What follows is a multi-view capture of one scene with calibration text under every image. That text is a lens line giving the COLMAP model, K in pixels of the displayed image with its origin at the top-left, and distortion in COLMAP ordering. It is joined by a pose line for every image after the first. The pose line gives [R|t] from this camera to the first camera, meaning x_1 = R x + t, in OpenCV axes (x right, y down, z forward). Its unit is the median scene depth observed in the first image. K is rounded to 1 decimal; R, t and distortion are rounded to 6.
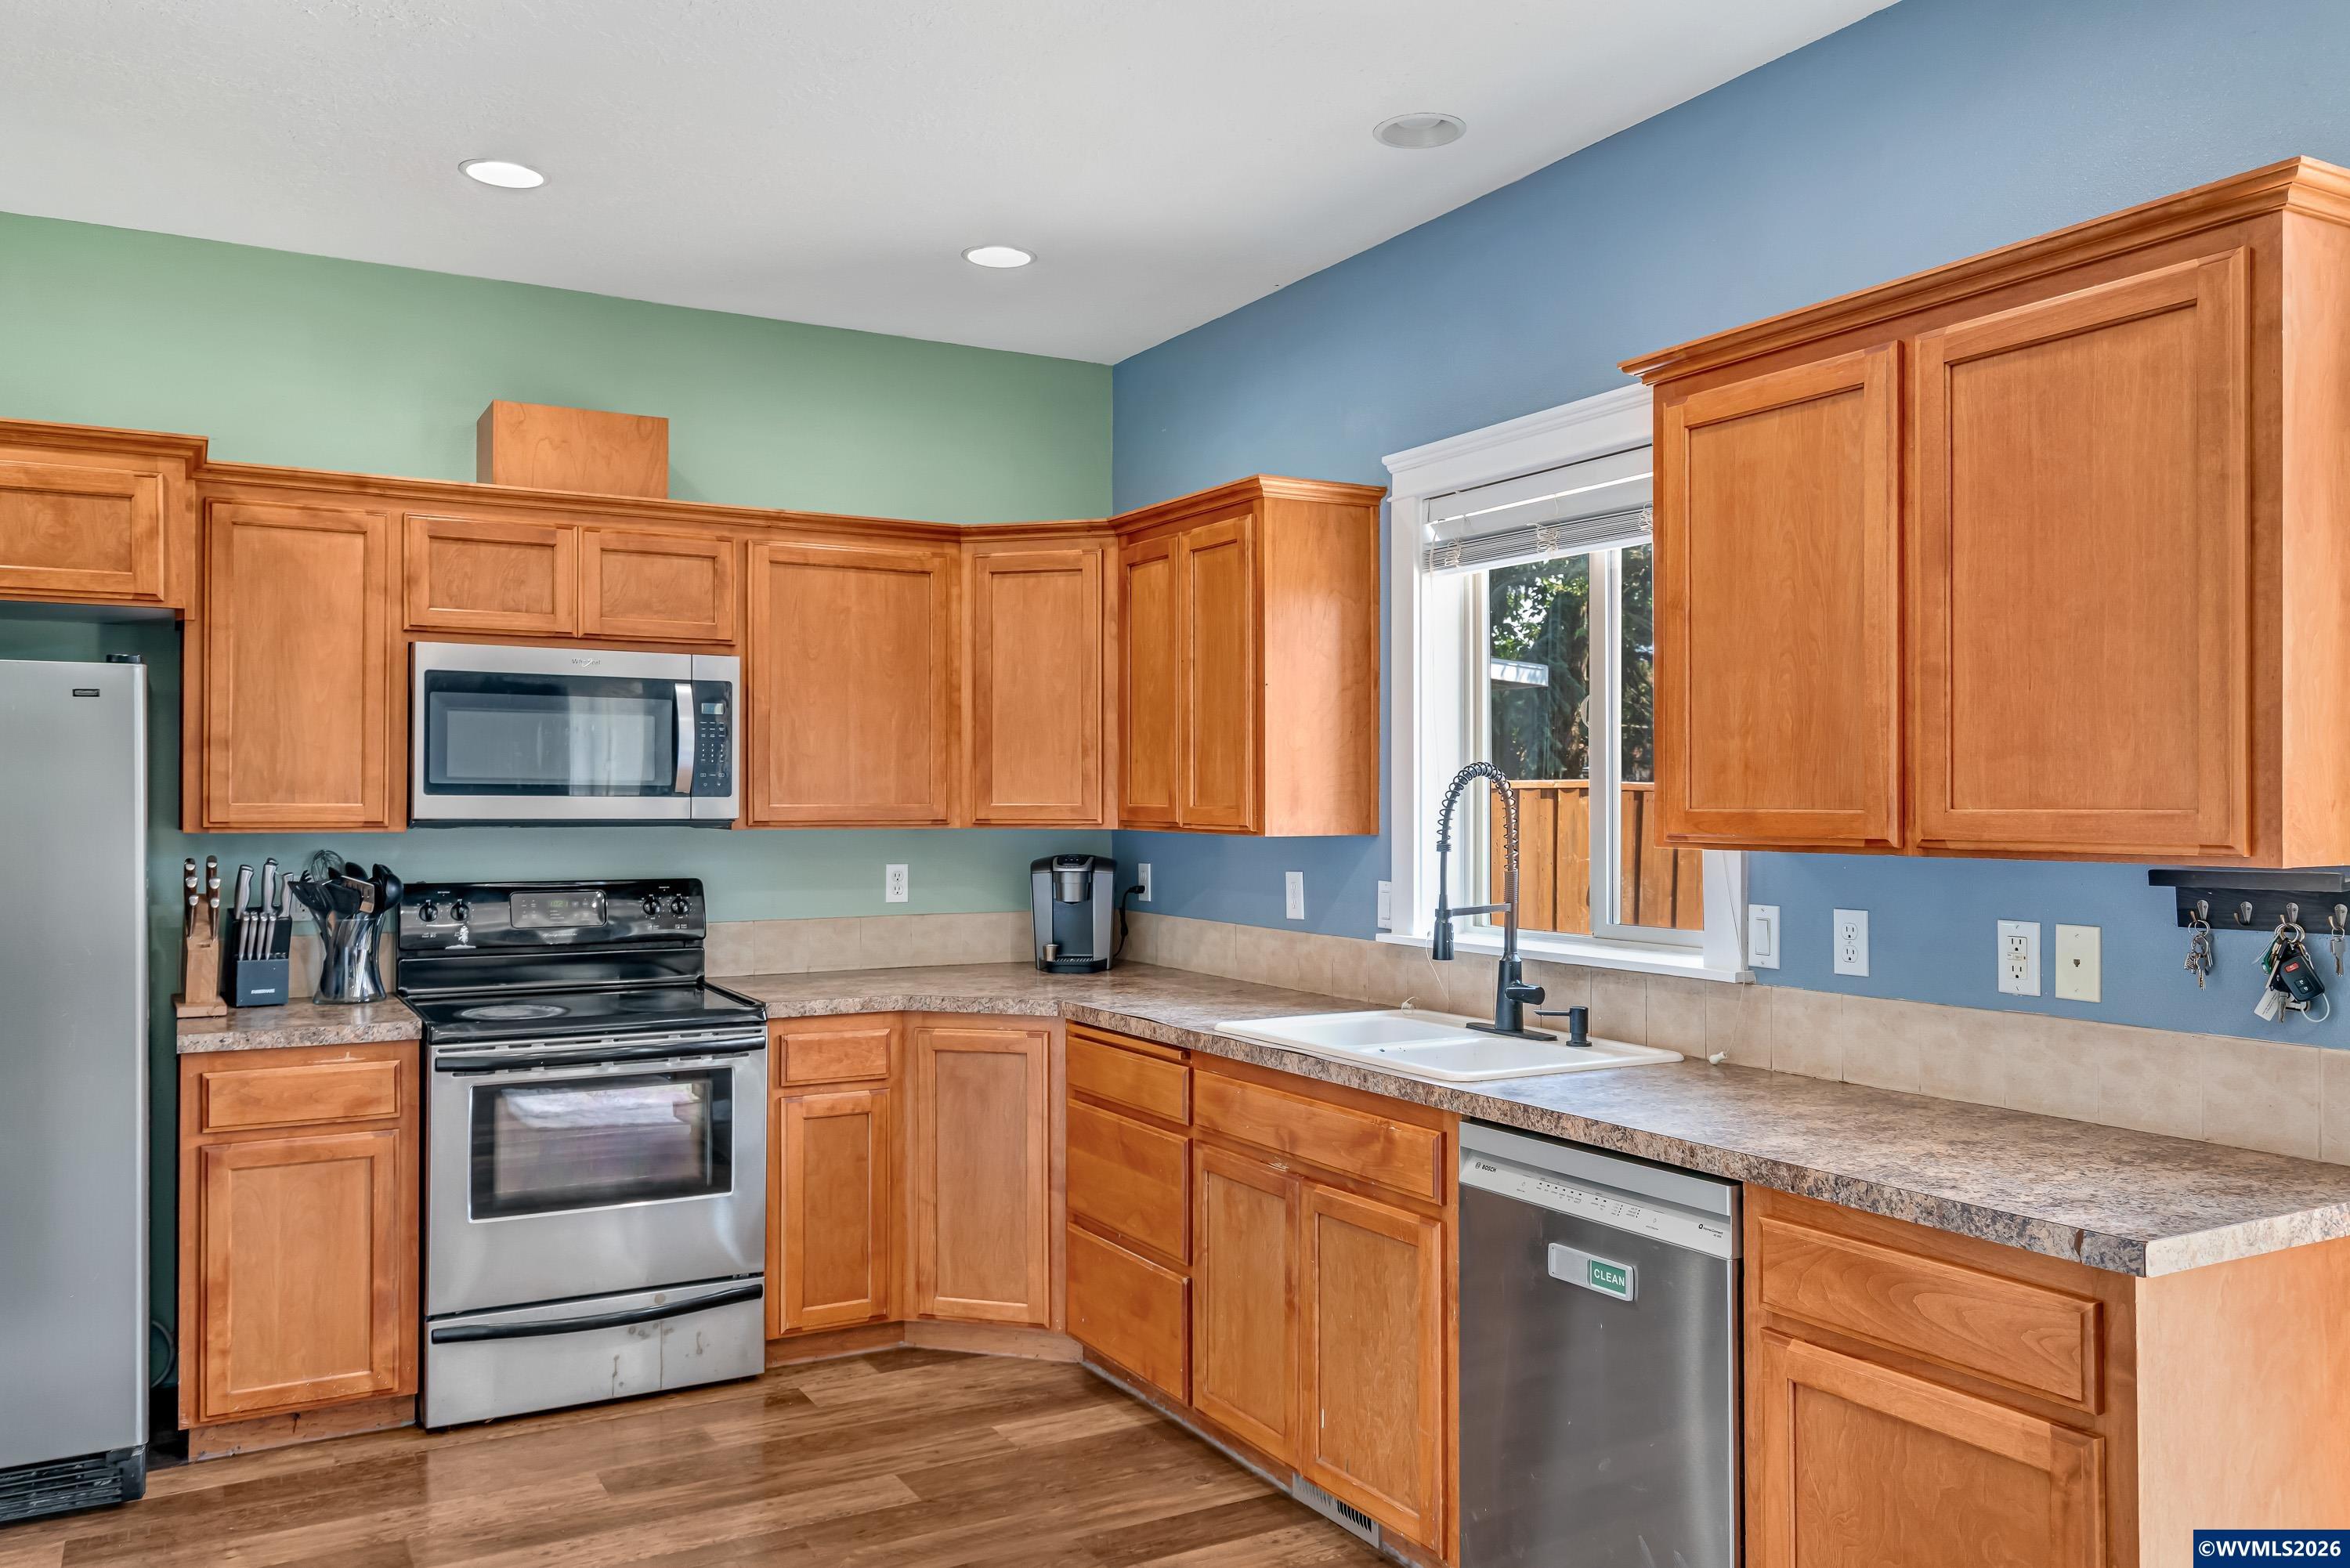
lens RADIAL K [[1739.4, 0, 1175.0], [0, 1739.4, 784.0], [0, 0, 1]] dist [0.004490, 0.003209]
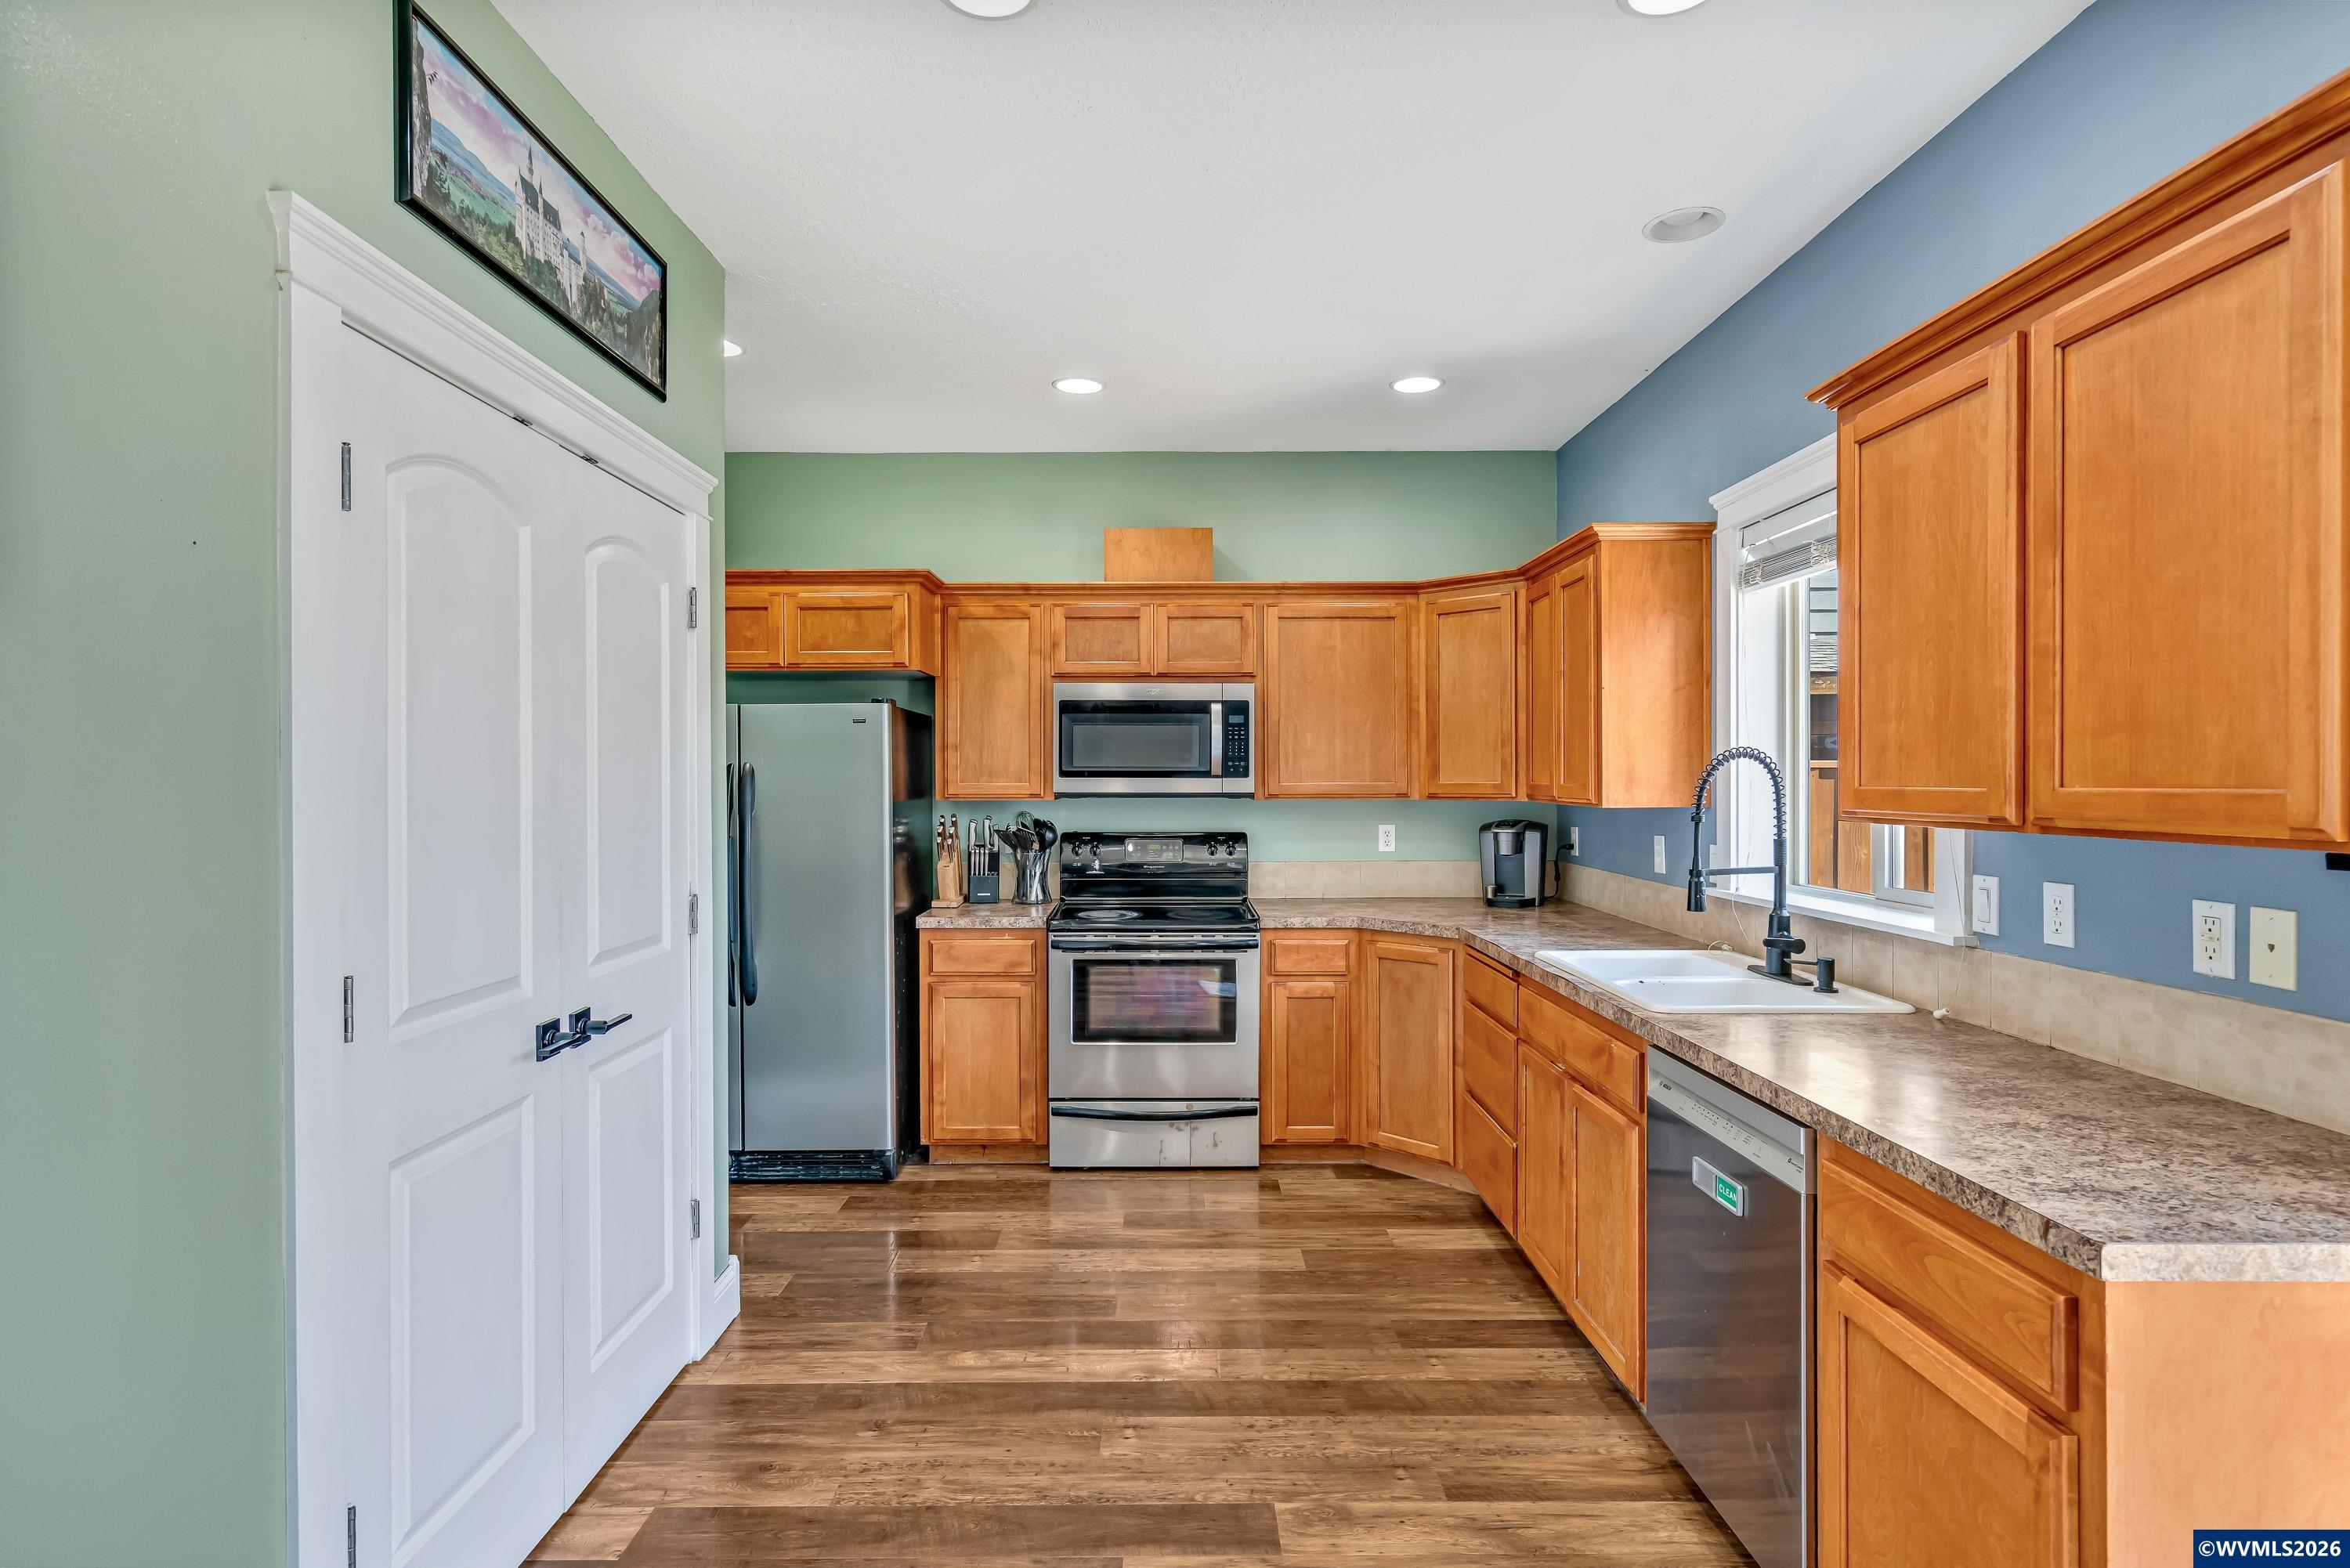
lens RADIAL K [[1187.4, 0, 1171.3], [0, 1187.4, 785.9], [0, 0, 1]] dist [-0.000641, 0.000798]
pose [[0.872197, -0.000427, -0.489155, 0.215730], [0.007992, 0.999879, 0.013377, 0.000078], [0.489089, -0.015577, 0.872095, 0.094744]]
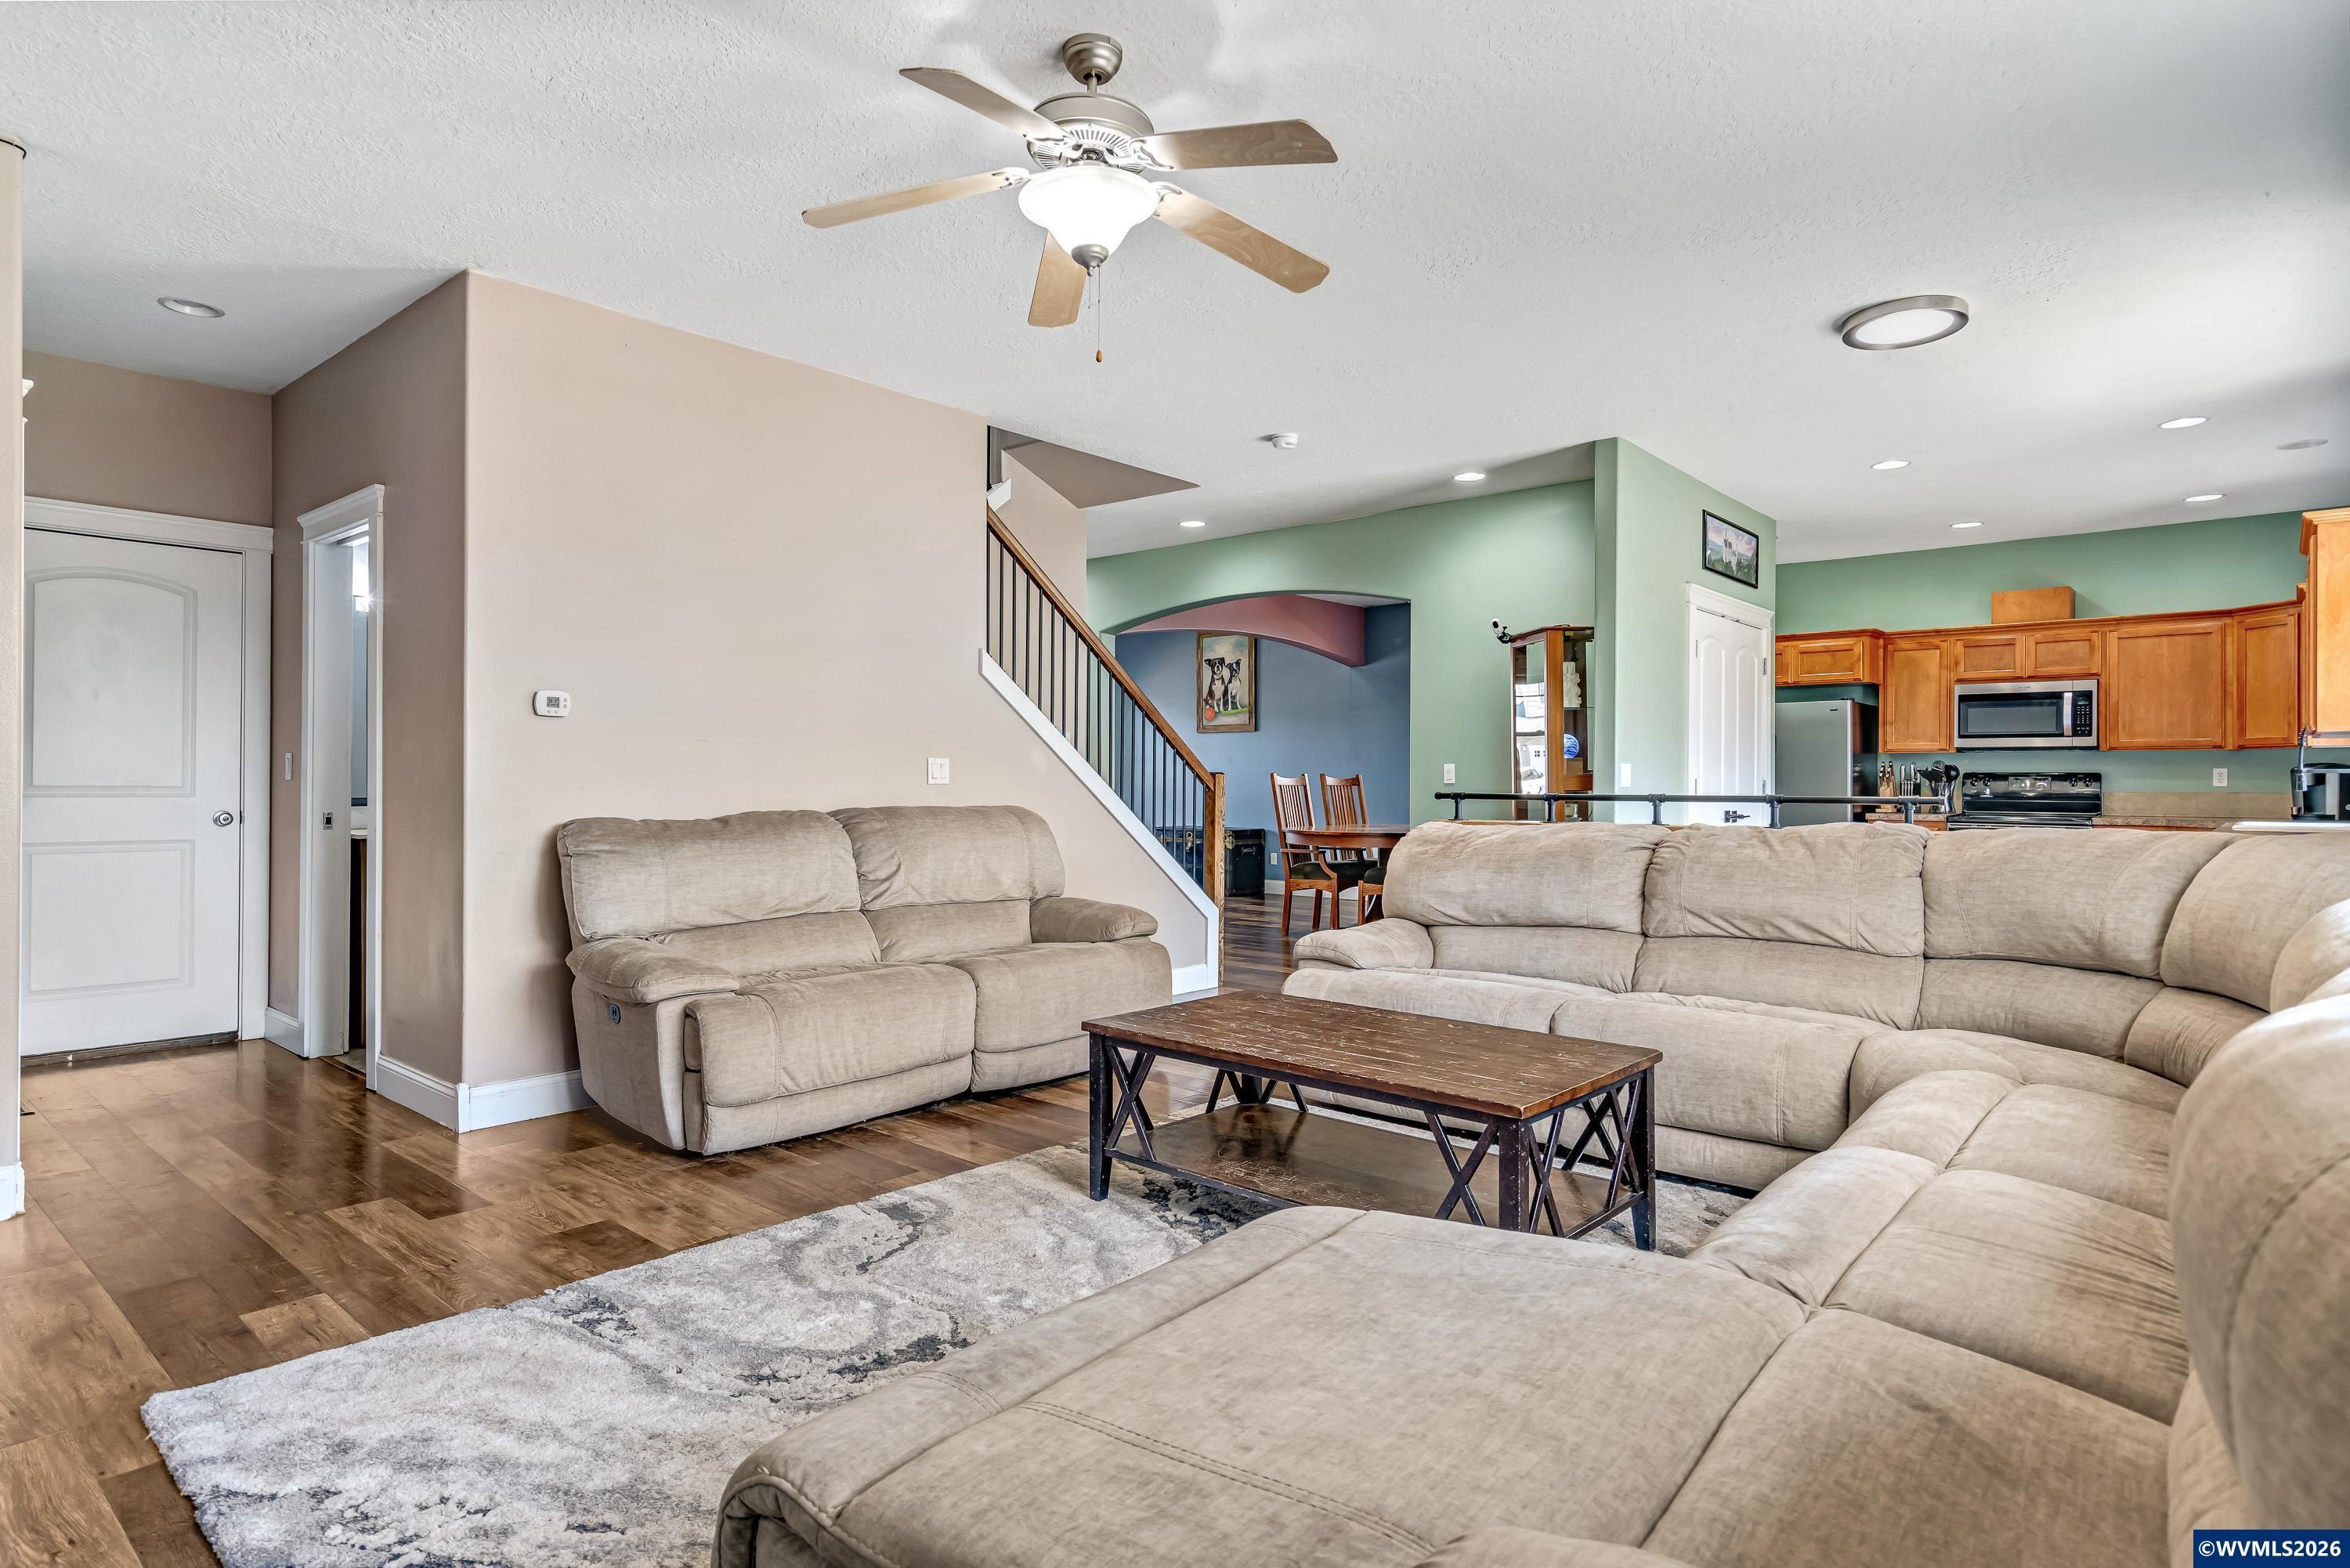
lens RADIAL K [[1270.4, 0, 1163.6], [0, 1270.4, 784.9], [0, 0, 1]] dist [0.000313, 0.000813]
pose [[0.329488, 0.001235, -0.944159, 1.178099], [0.006760, 0.999970, 0.003667, 0.069392], [0.944135, -0.007591, 0.329470, -0.969345]]
